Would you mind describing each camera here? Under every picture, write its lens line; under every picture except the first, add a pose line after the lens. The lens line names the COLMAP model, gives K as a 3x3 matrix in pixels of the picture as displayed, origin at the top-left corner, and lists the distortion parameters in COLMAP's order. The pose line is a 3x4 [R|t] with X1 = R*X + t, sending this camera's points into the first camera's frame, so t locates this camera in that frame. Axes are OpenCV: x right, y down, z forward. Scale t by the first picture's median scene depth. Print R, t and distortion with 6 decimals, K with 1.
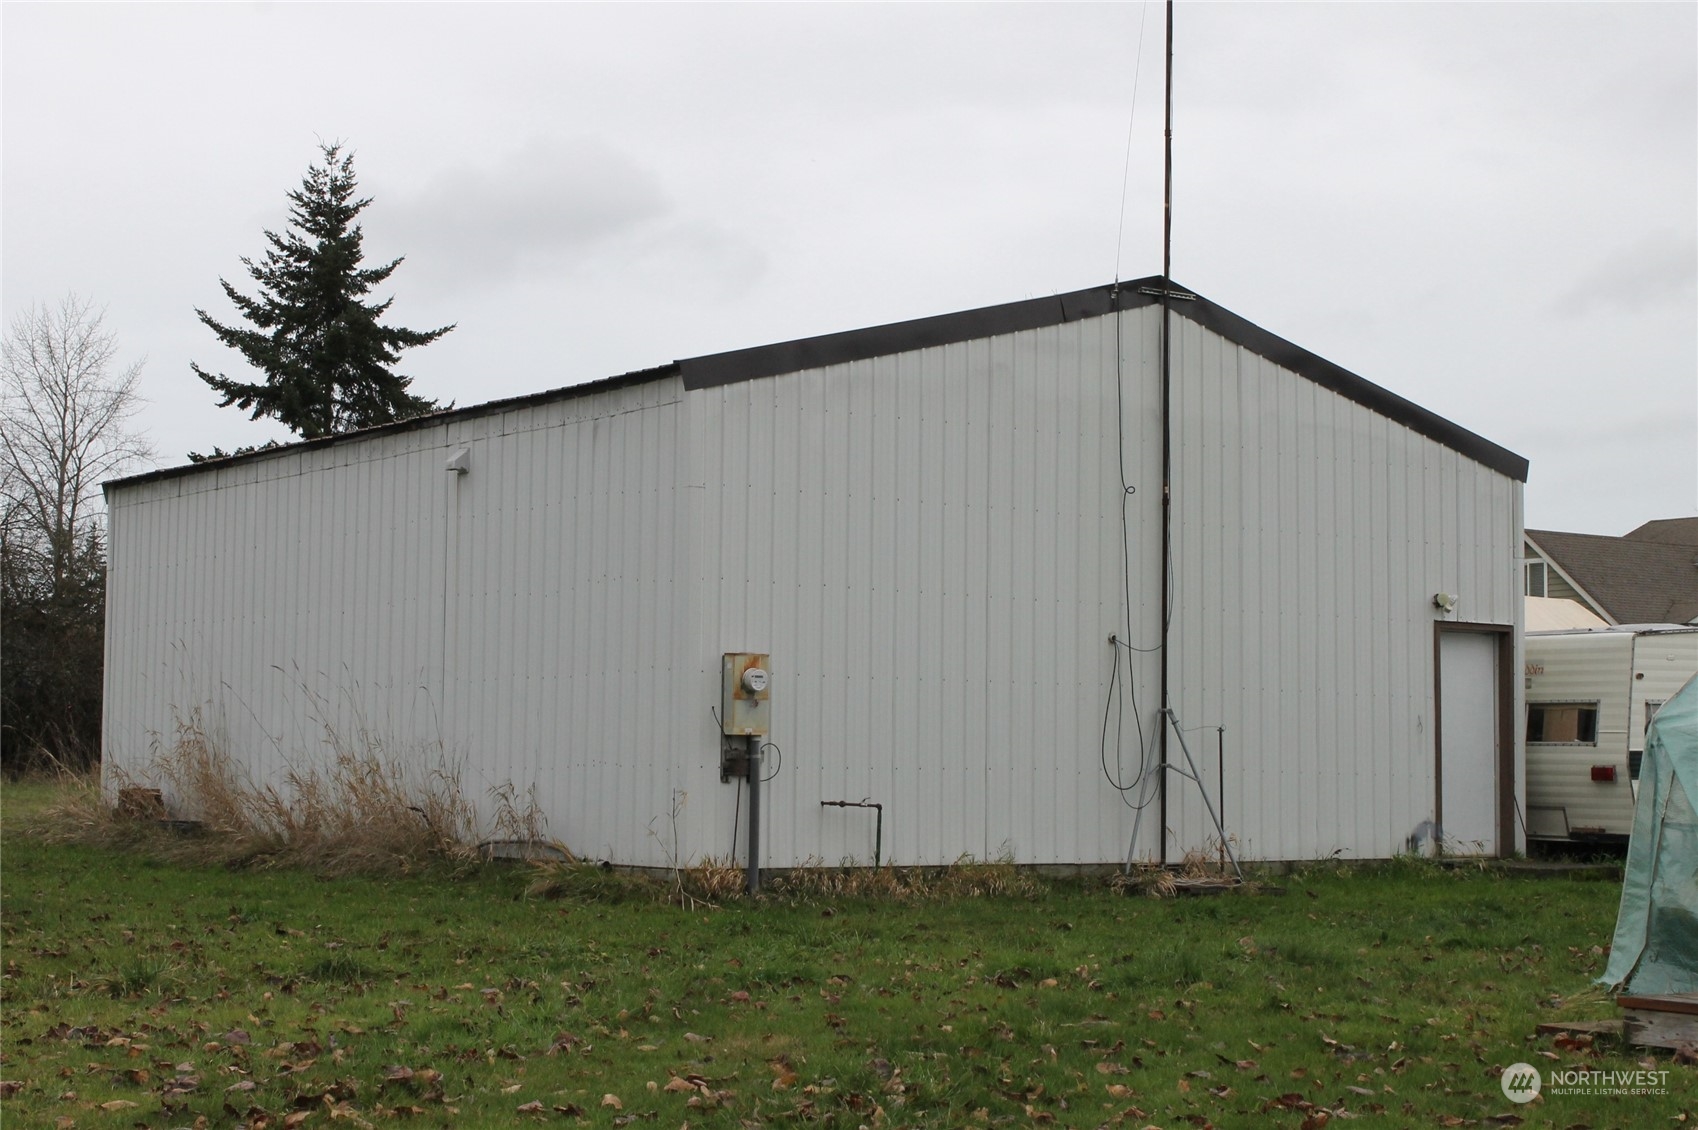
lens RADIAL K [[2681.0, 0, 849.0], [0, 2681.0, 565.0], [0, 0, 1]] dist [-0.024094, -0.065973]
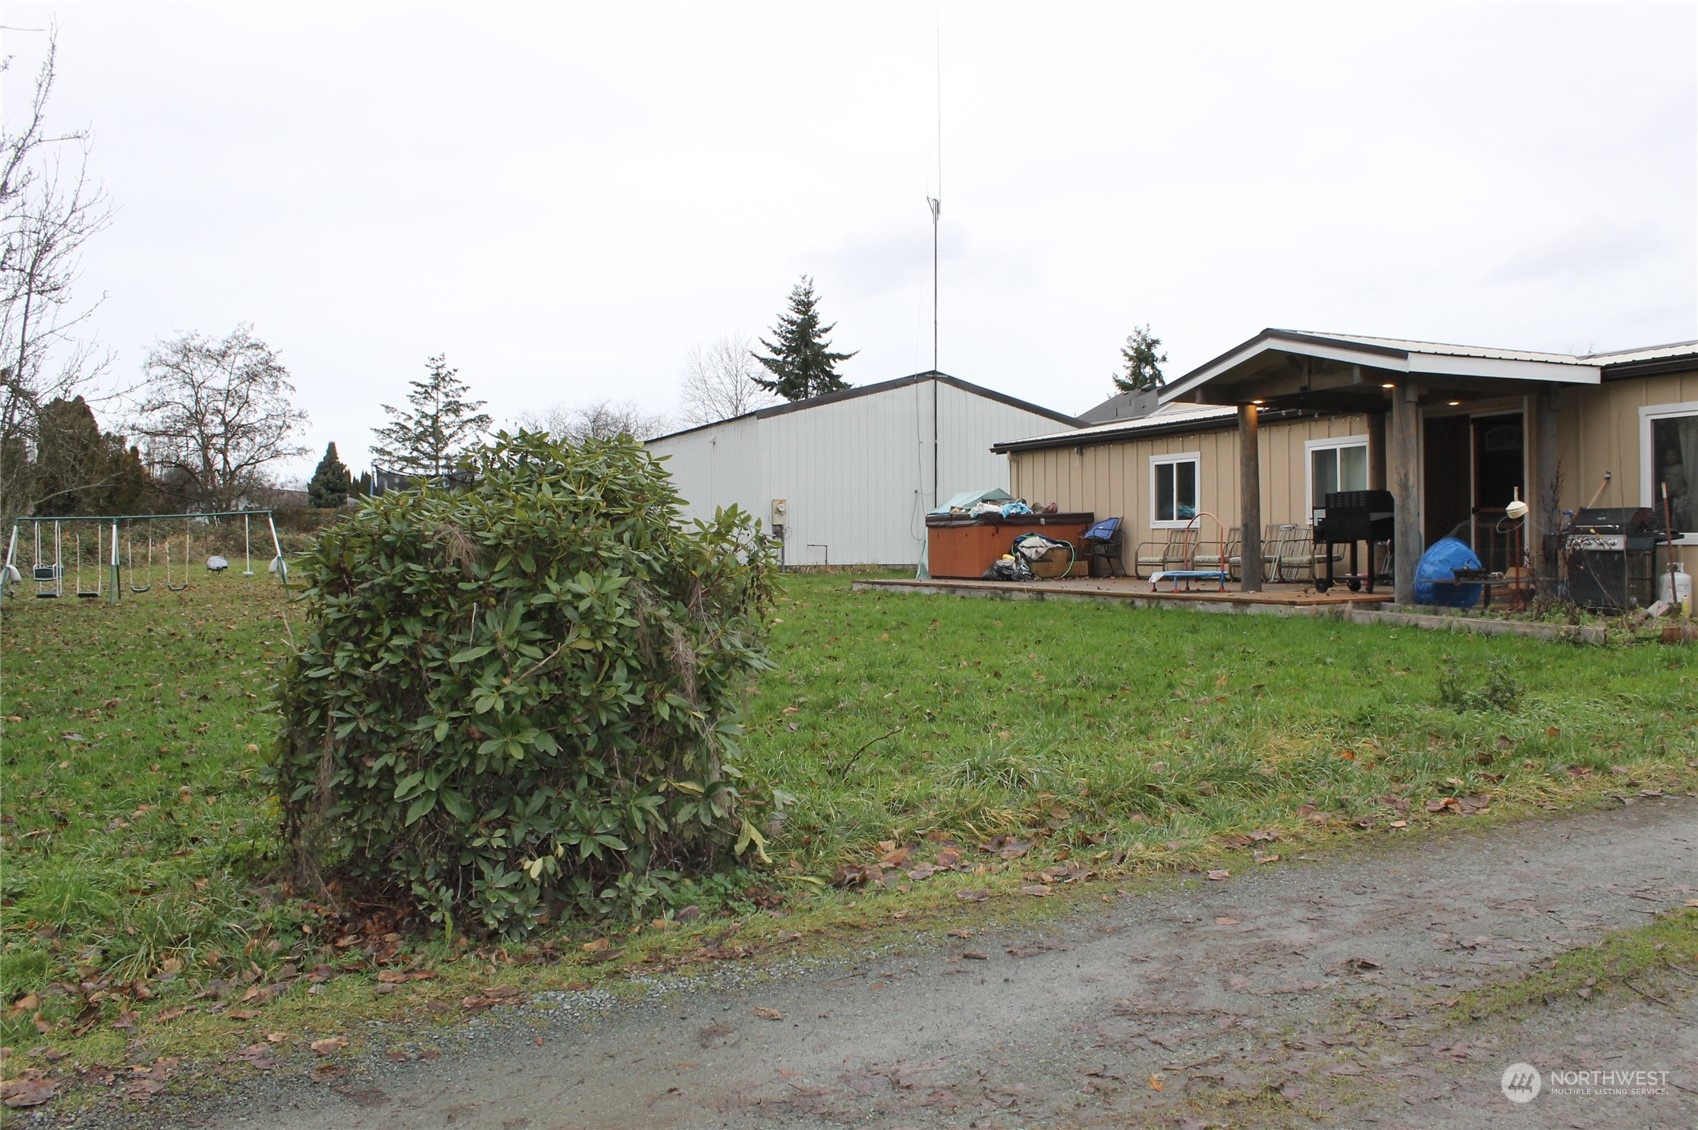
lens RADIAL K [[1452.8, 0, 874.8], [0, 1452.8, 558.2], [0, 0, 1]] dist [-0.175617, 0.155314]
pose [[0.974558, -0.016130, -0.223555, 0.137710], [0.034170, 0.996440, 0.077067, -0.008326], [0.221516, -0.082745, 0.971640, -0.204754]]
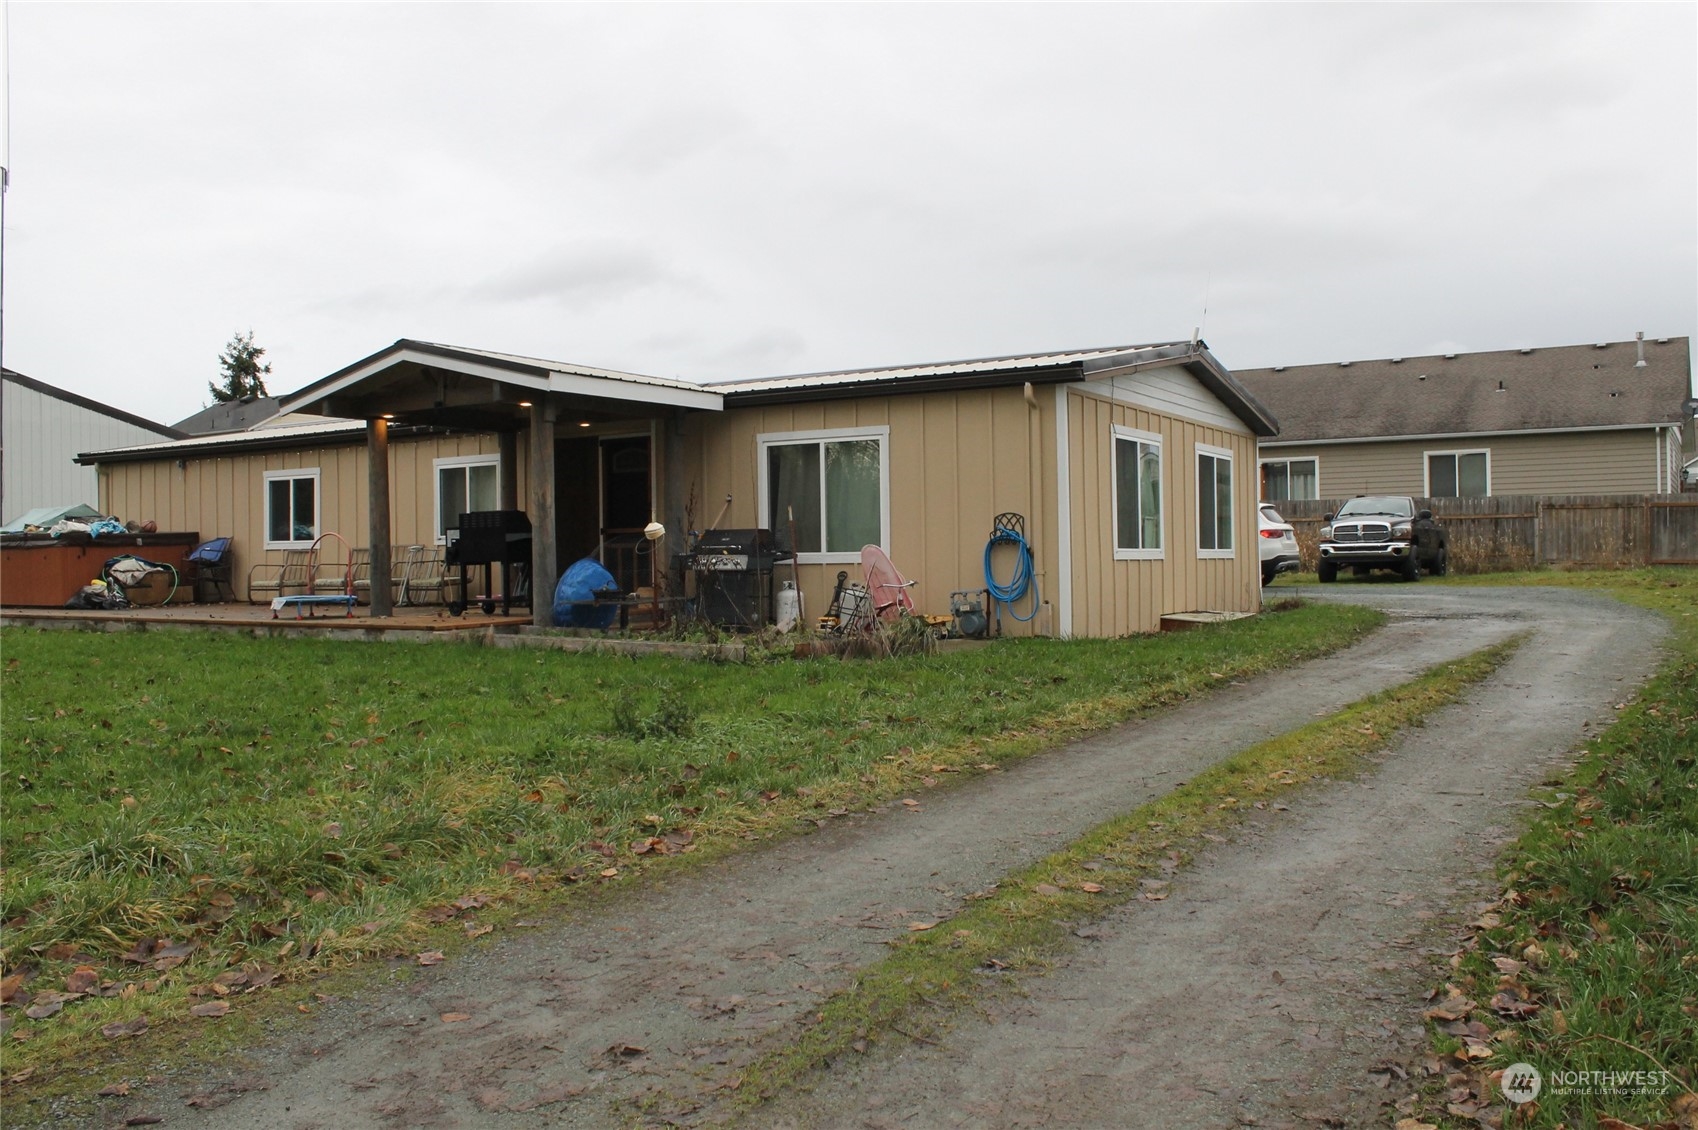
lens RADIAL K [[1452.8, 0, 874.8], [0, 1452.8, 558.2], [0, 0, 1]] dist [-0.175617, 0.155314]
pose [[0.927074, -0.023241, 0.374157, 0.123186], [-0.004453, 0.997323, 0.072982, -0.007556], [-0.374851, -0.069326, 0.924489, -0.170489]]
